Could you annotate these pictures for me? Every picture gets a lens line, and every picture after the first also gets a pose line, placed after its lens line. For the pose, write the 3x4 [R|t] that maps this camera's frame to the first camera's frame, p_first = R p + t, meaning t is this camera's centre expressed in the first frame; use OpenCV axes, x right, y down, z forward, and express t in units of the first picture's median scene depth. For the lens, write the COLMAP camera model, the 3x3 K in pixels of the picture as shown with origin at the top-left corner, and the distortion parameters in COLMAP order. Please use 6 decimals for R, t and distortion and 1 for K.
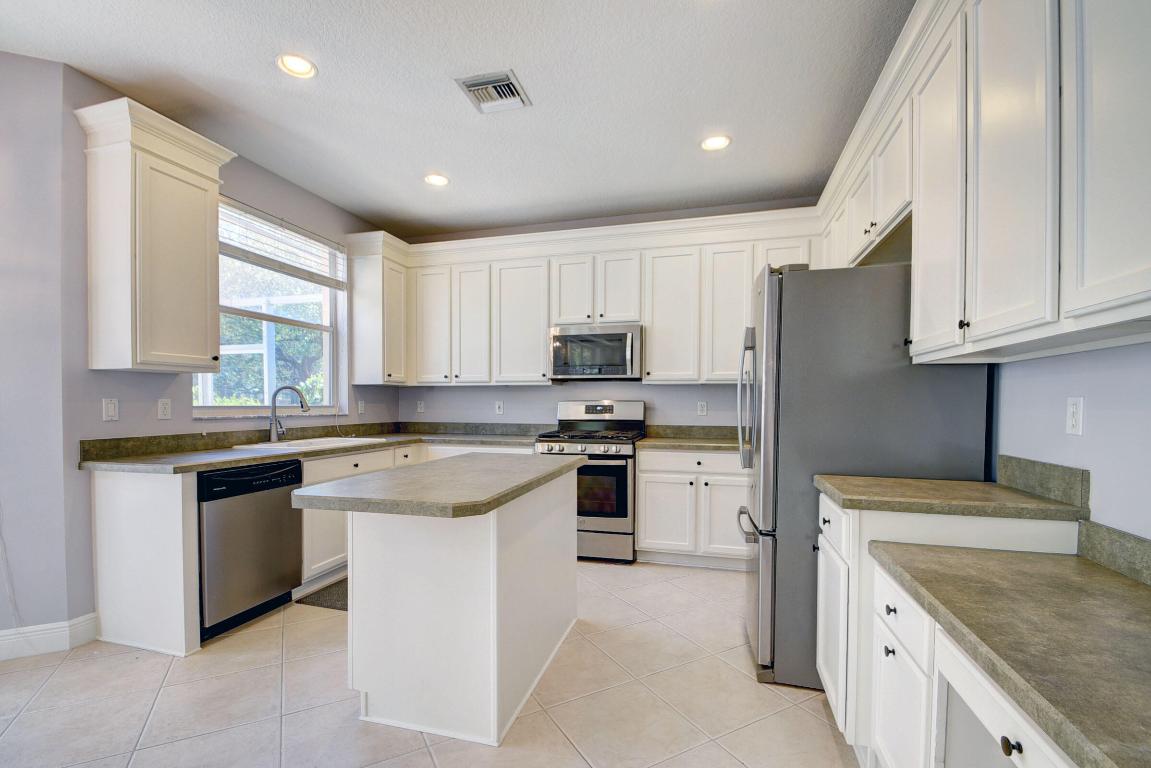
lens RADIAL K [[509.8, 0, 567.9], [0, 509.8, 412.9], [0, 0, 1]] dist [0.012355, -0.014217]
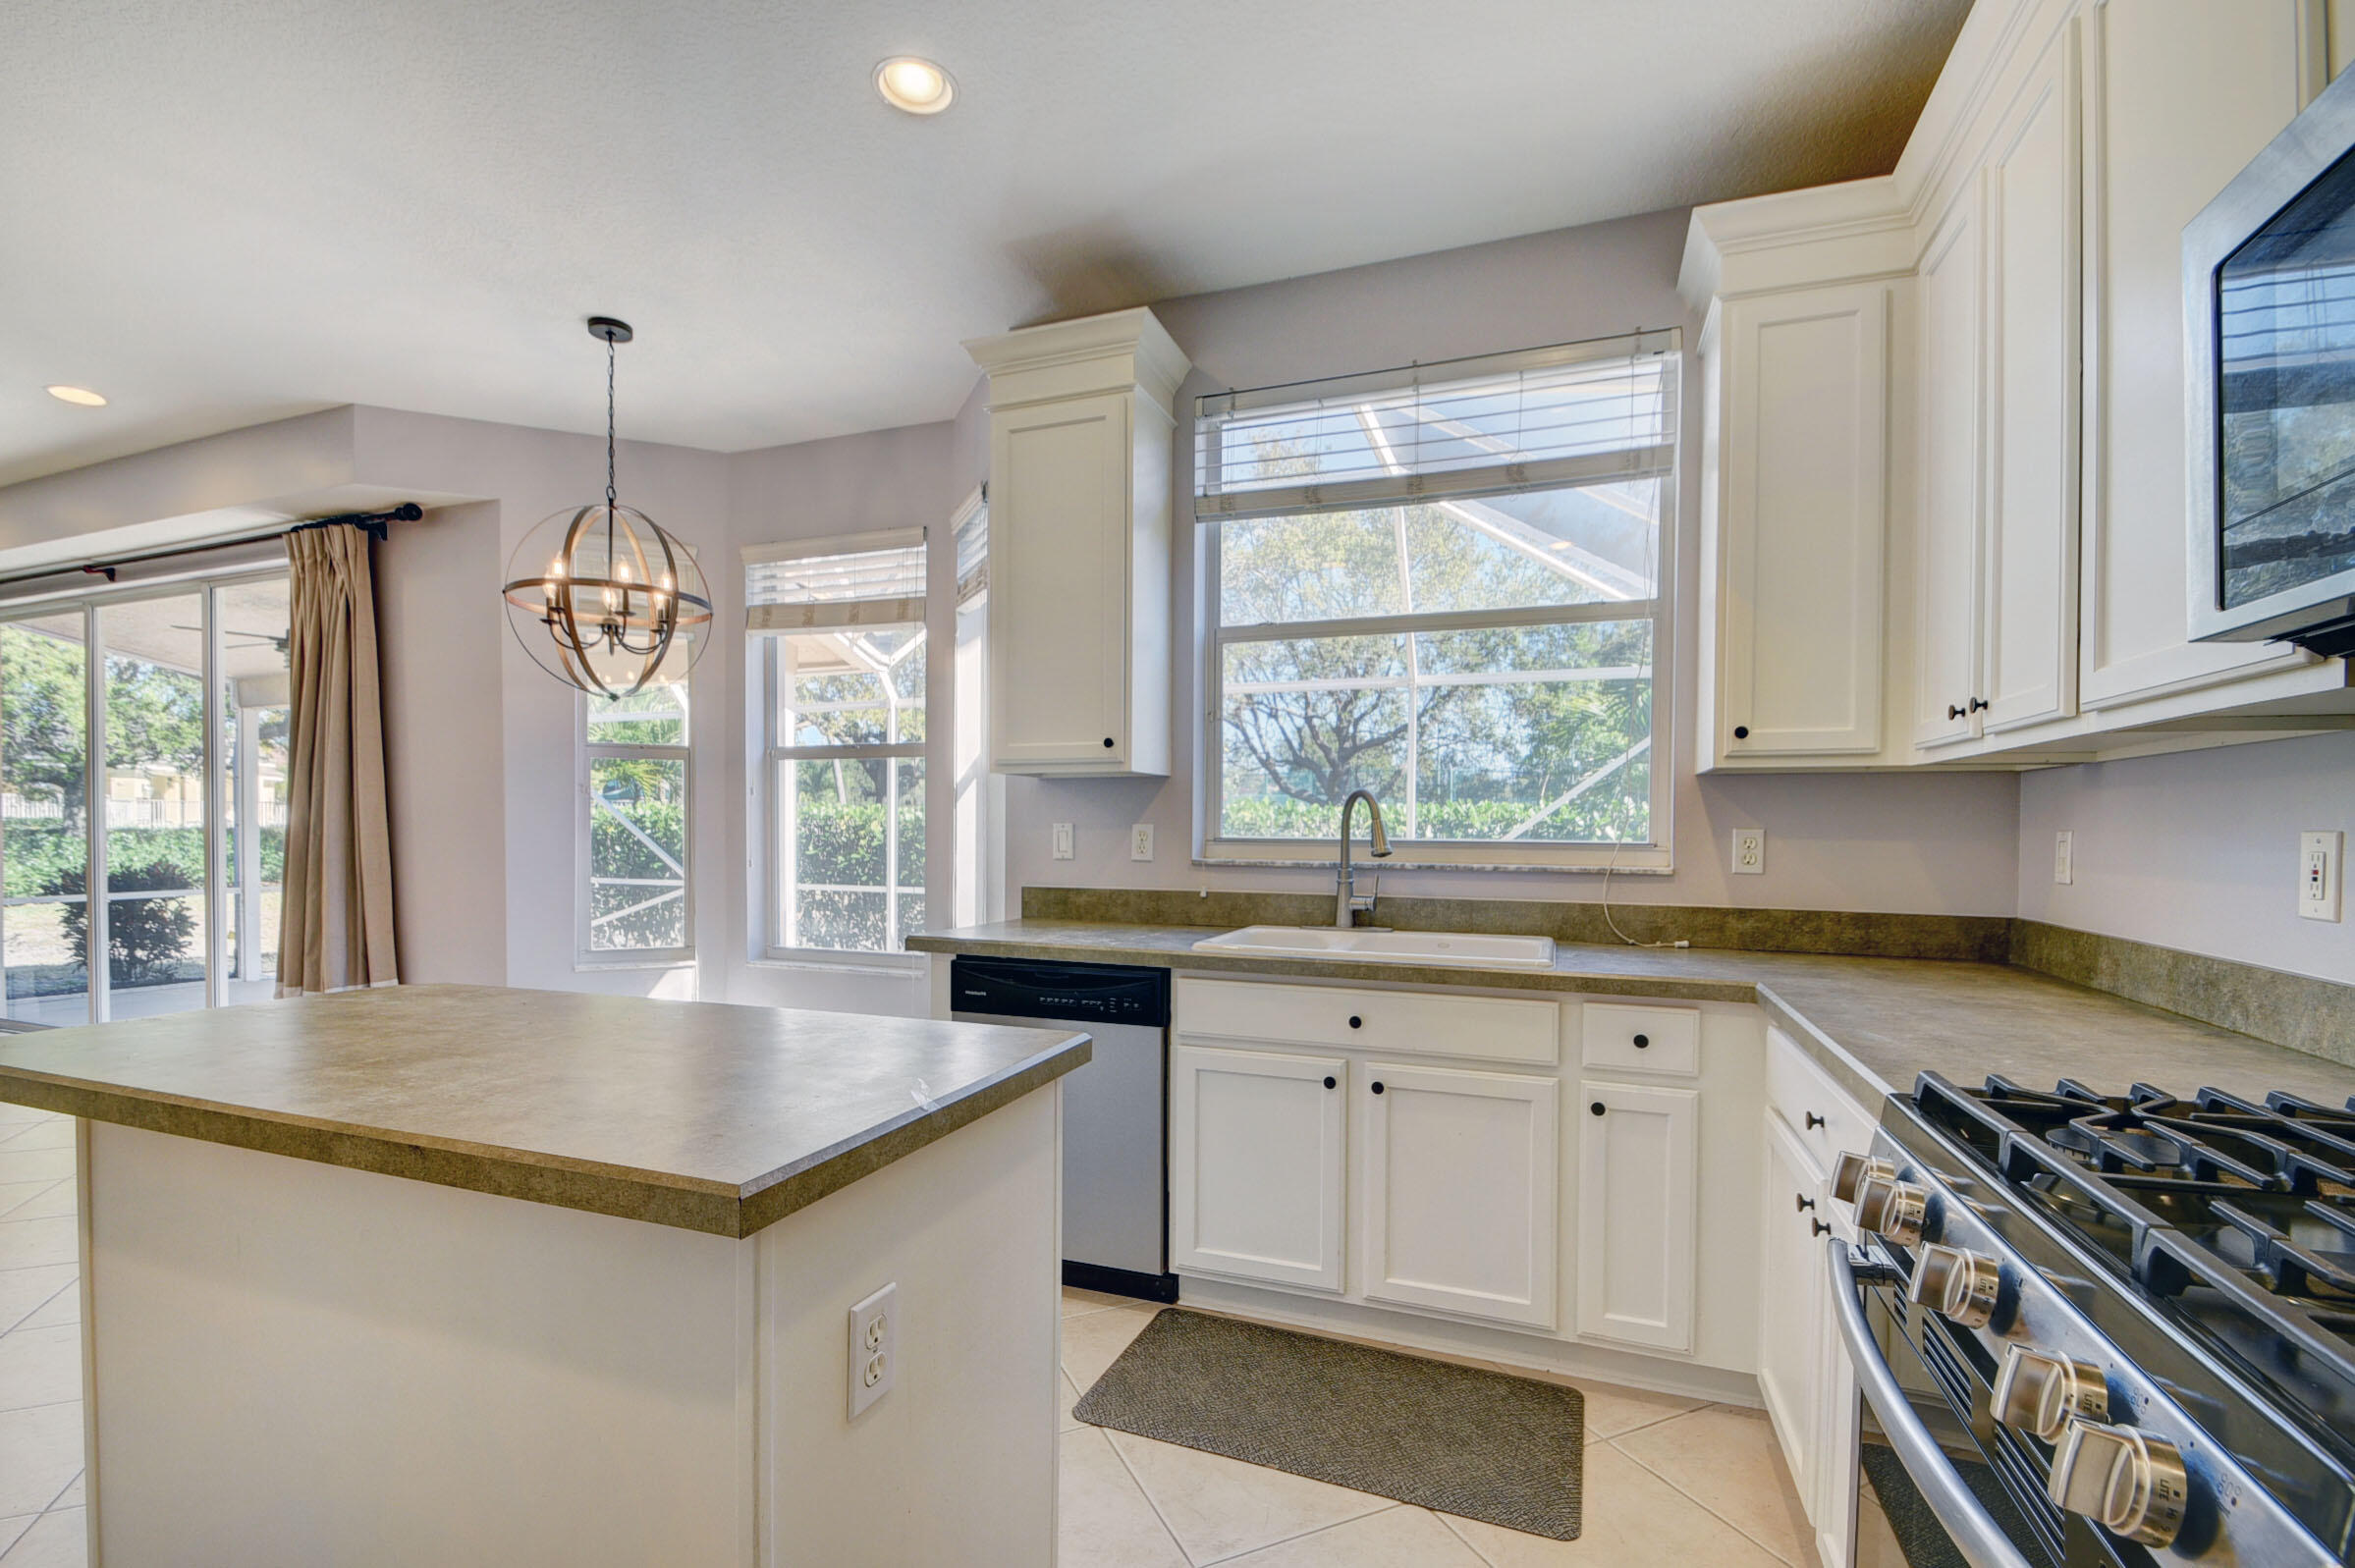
lens RADIAL K [[1042.9, 0, 1162.0], [0, 1042.9, 843.2], [0, 0, 1]] dist [0.012355, -0.014217]
pose [[-0.086961, 0.011074, -0.996150, 0.256157], [-0.028608, 0.999498, 0.013608, -0.017664], [0.995801, 0.029682, -0.086601, 0.878813]]
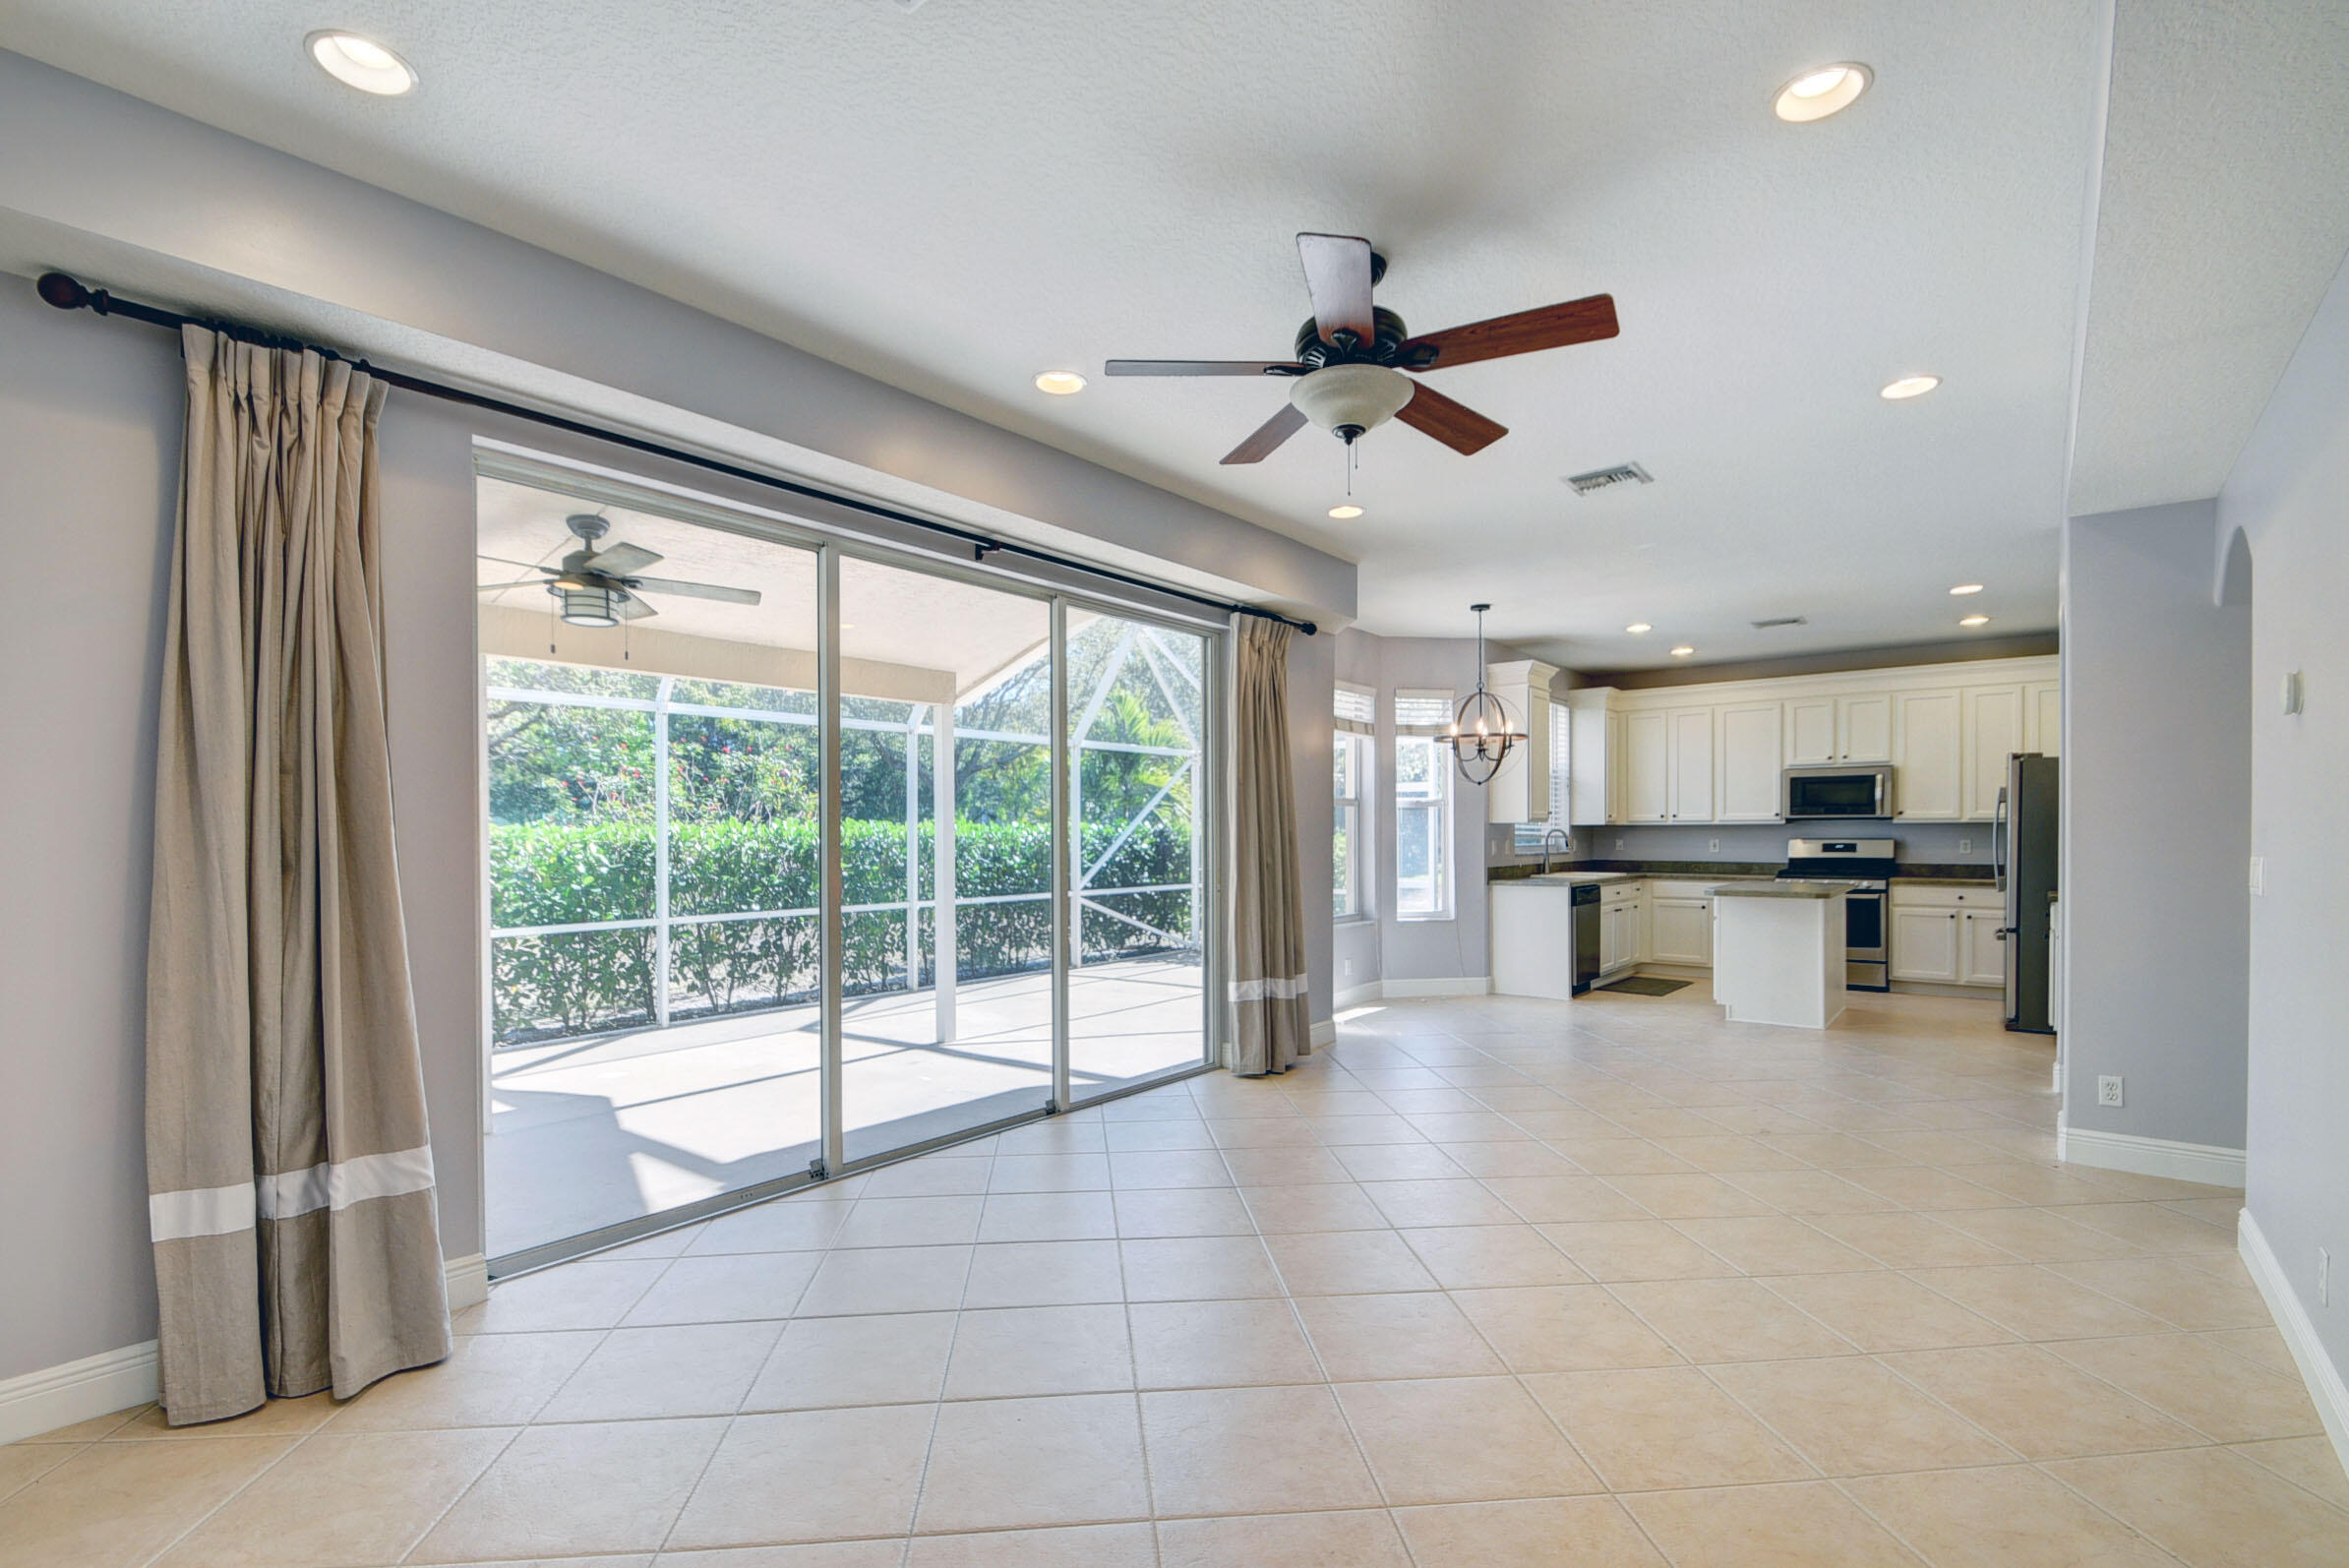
lens RADIAL K [[1040.4, 0, 1159.1], [0, 1040.4, 843.1], [0, 0, 1]] dist [0.012355, -0.014217]
pose [[0.915060, -0.001197, -0.403316, -0.390269], [-0.002431, 0.999961, -0.008483, 0.005433], [0.403311, 0.008743, 0.915021, -1.643602]]
